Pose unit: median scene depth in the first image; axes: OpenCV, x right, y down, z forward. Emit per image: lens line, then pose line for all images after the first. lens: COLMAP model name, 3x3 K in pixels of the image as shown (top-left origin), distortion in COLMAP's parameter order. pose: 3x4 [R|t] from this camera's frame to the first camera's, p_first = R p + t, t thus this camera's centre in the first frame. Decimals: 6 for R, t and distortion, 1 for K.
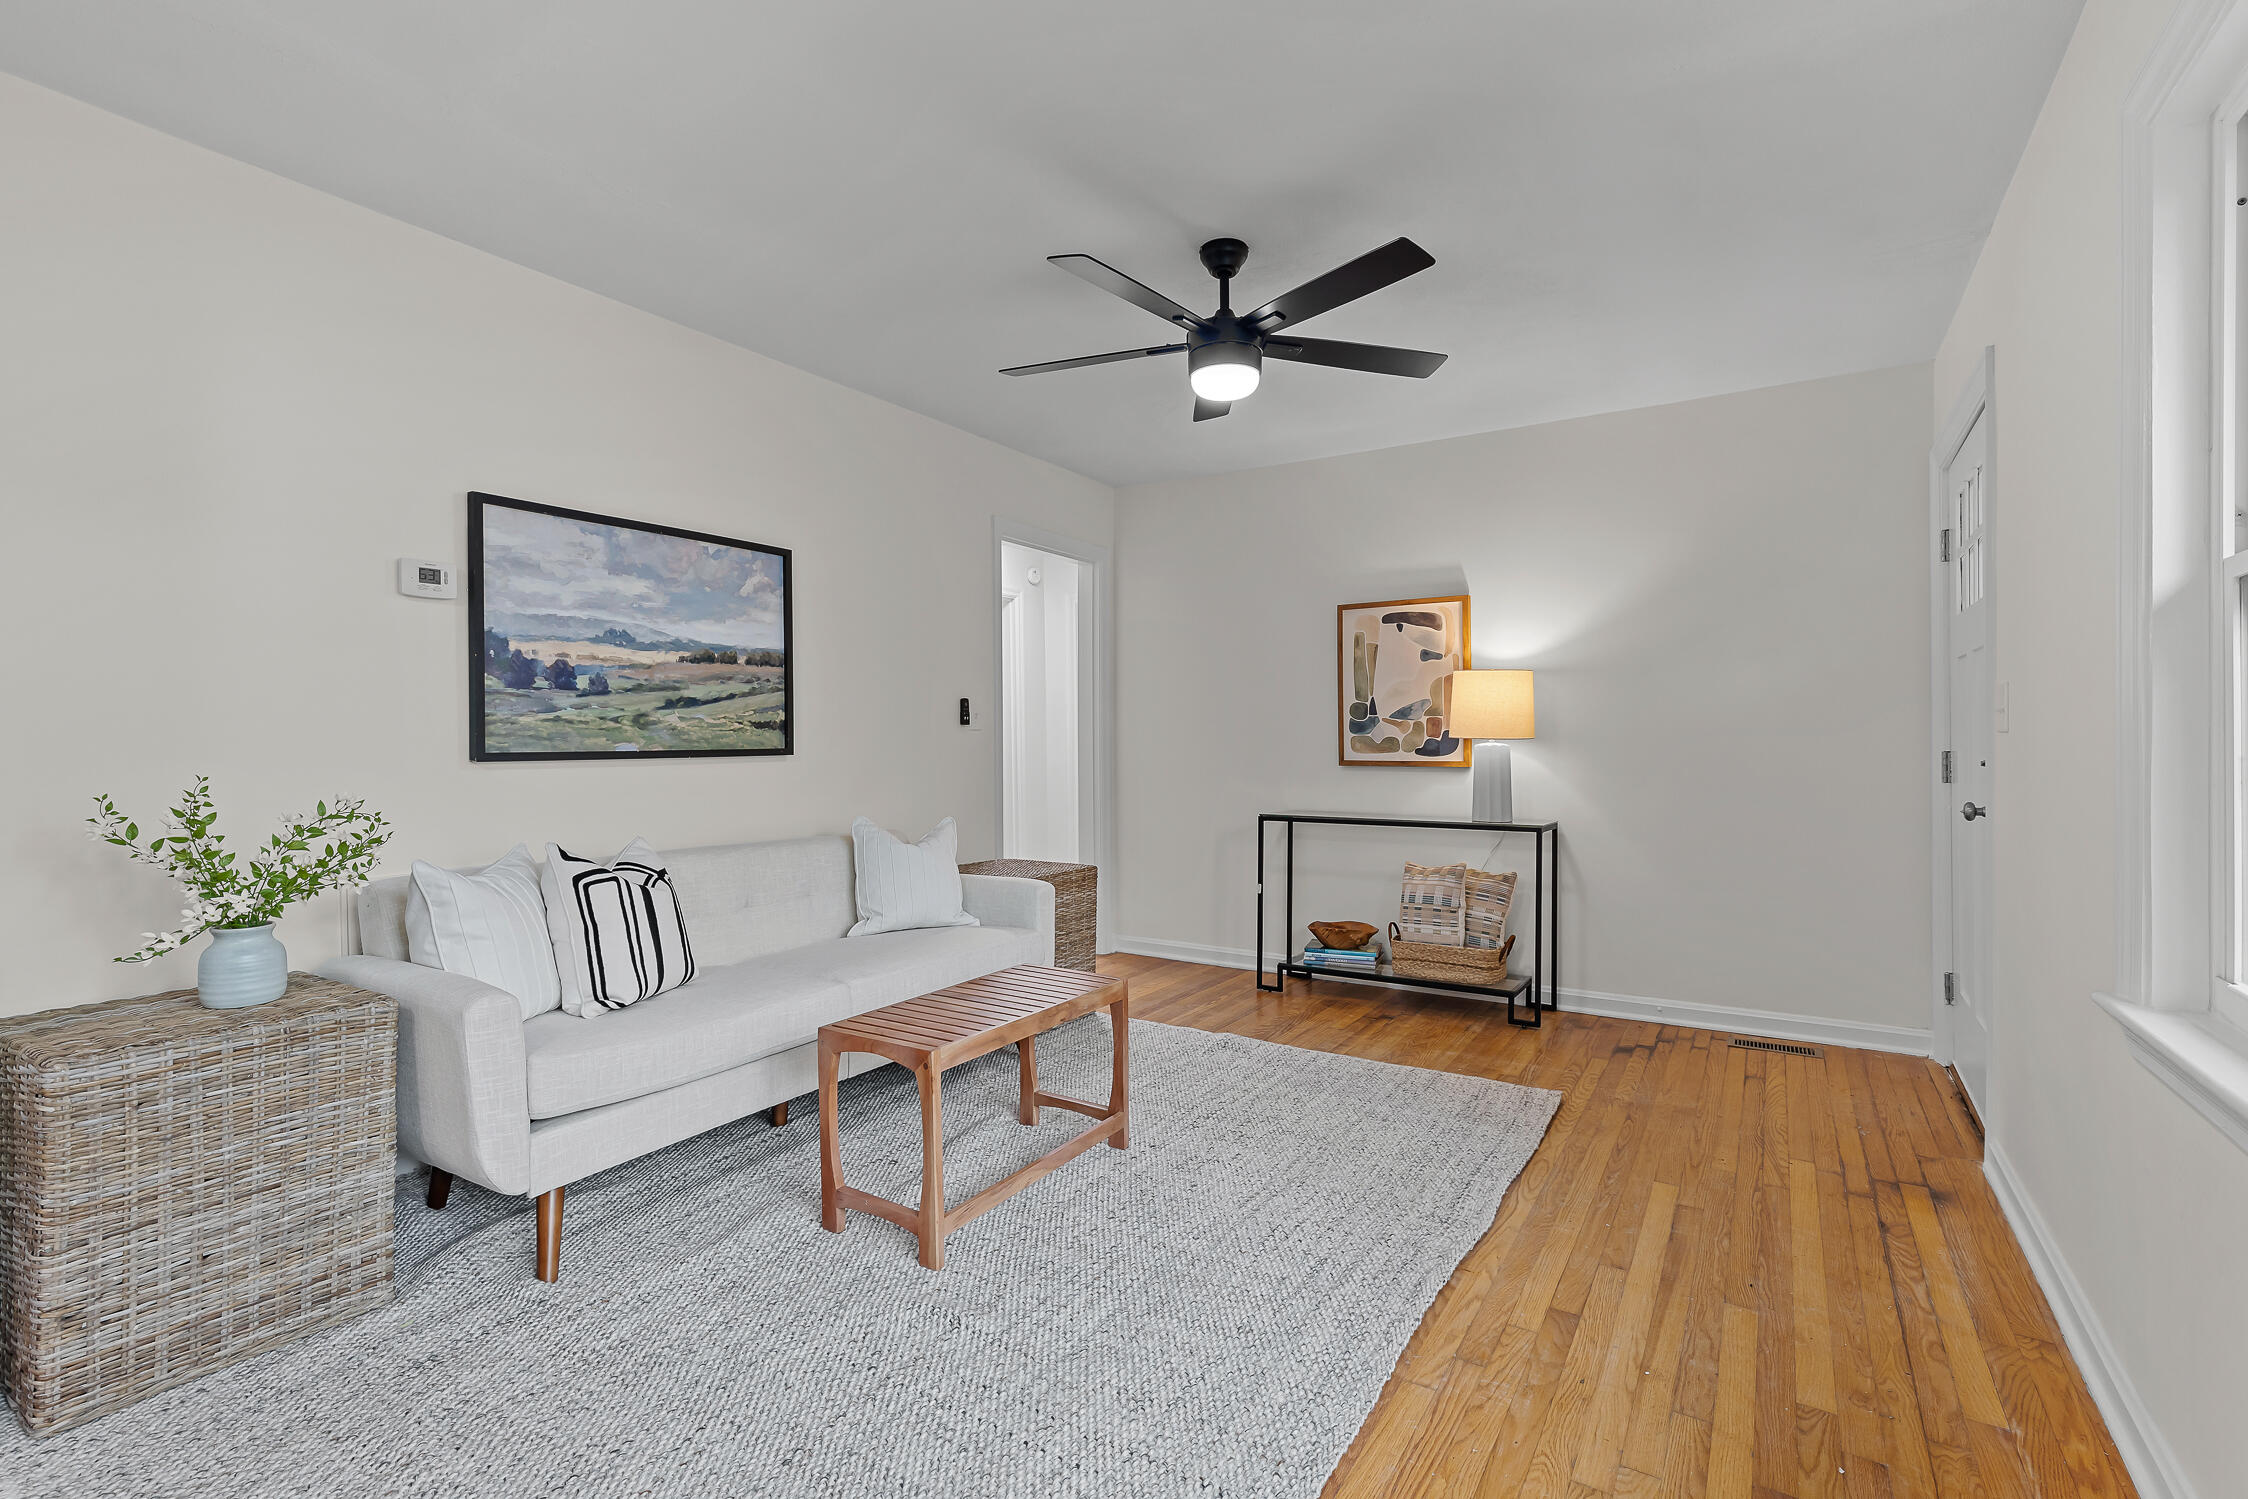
lens RADIAL K [[1031.2, 0, 1127.8], [0, 1031.2, 747.6], [0, 0, 1]] dist [0.003354, -0.000043]
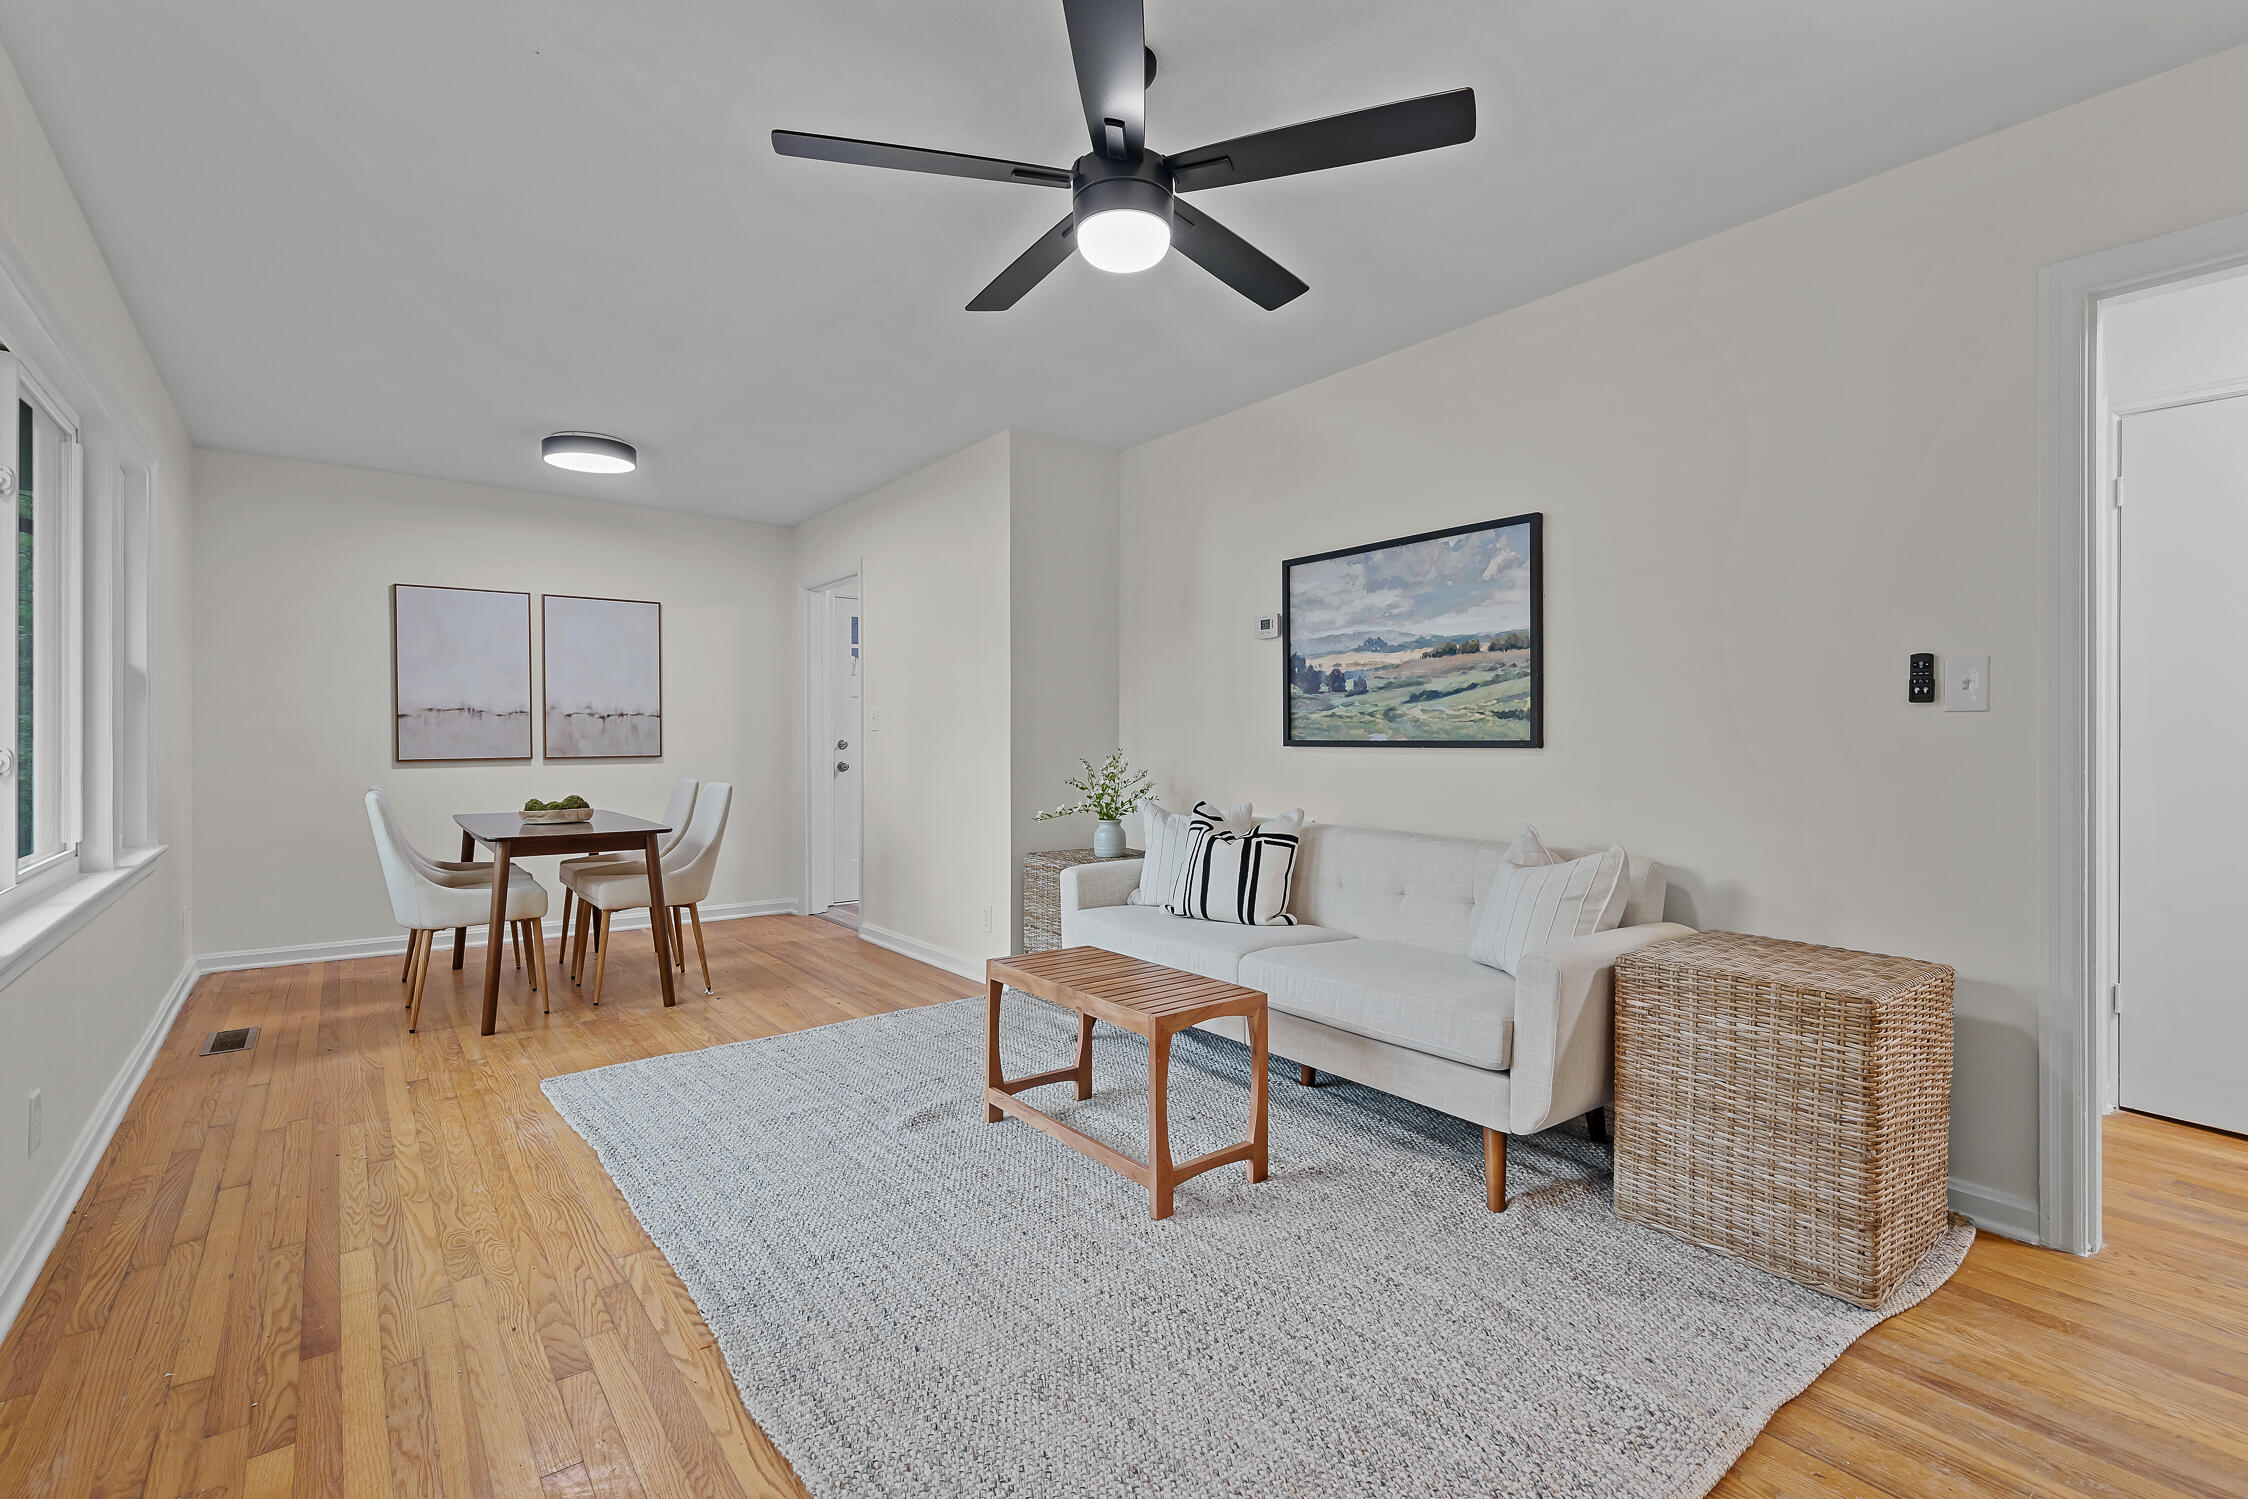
lens RADIAL K [[1031.2, 0, 1128.0], [0, 1031.2, 737.9], [0, 0, 1]] dist [0.003354, -0.000043]
pose [[-0.344576, 0.005572, -0.938742, 0.698930], [-0.006440, 0.999945, 0.008299, -0.007493], [0.938736, 0.008905, -0.344521, 1.120551]]
